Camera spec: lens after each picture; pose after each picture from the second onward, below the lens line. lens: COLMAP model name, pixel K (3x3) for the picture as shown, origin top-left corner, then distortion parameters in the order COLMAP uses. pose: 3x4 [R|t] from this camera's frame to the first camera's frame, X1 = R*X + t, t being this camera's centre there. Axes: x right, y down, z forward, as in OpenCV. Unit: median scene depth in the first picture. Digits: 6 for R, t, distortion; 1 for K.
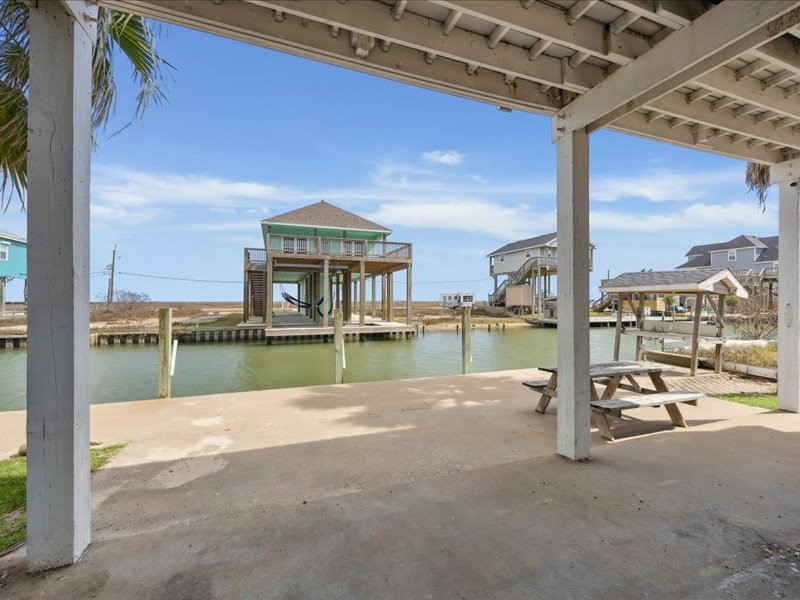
lens RADIAL K [[339.3, 0, 398.4], [0, 339.3, 304.2], [0, 0, 1]] dist [-0.004453, 0.000801]
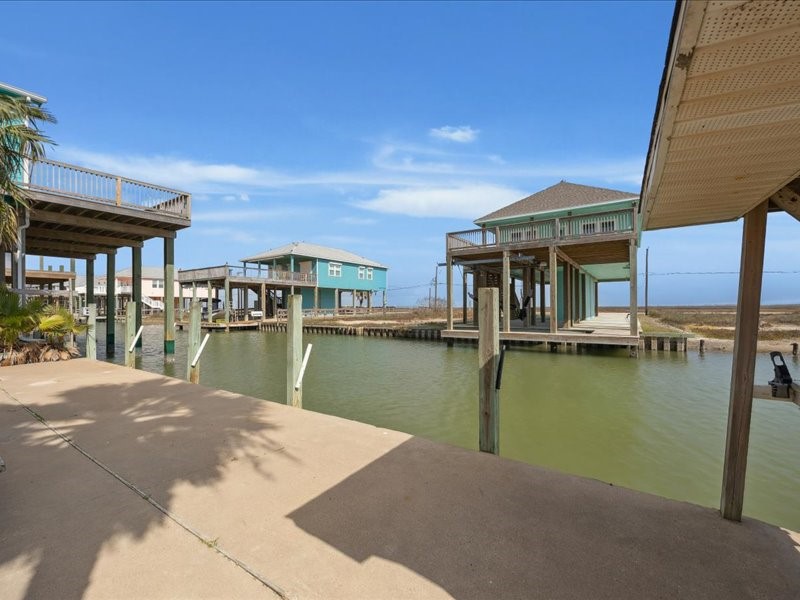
lens RADIAL K [[339.3, 0, 406.8], [0, 339.3, 303.0], [0, 0, 1]] dist [-0.004453, 0.000801]
pose [[0.602578, -0.014201, -0.797934, 0.283789], [0.001903, 0.999864, -0.016359, 0.009993], [0.798058, 0.008339, 0.602523, 0.274980]]
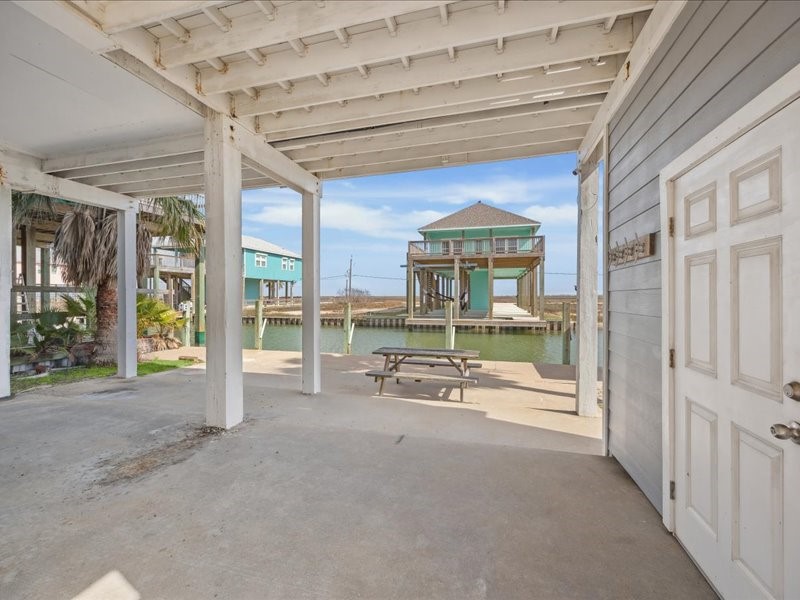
lens RADIAL K [[339.3, 0, 403.0], [0, 339.3, 293.6], [0, 0, 1]] dist [-0.004453, 0.000801]
pose [[0.819917, -0.004724, -0.572463, 0.263420], [-0.001804, 0.999940, -0.010835, -0.003678], [0.572480, 0.009916, 0.819859, -0.020622]]
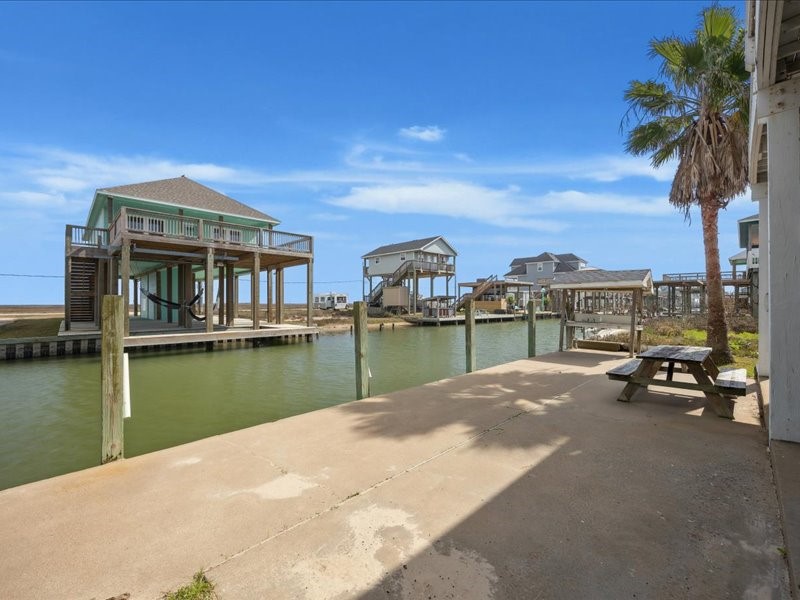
lens RADIAL K [[339.3, 0, 398.6], [0, 339.3, 309.9], [0, 0, 1]] dist [-0.004453, 0.000801]
pose [[0.911084, -0.009742, 0.412106, -0.126079], [0.005521, 0.999919, 0.011432, 0.007825], [-0.412184, -0.008140, 0.911064, 0.080148]]
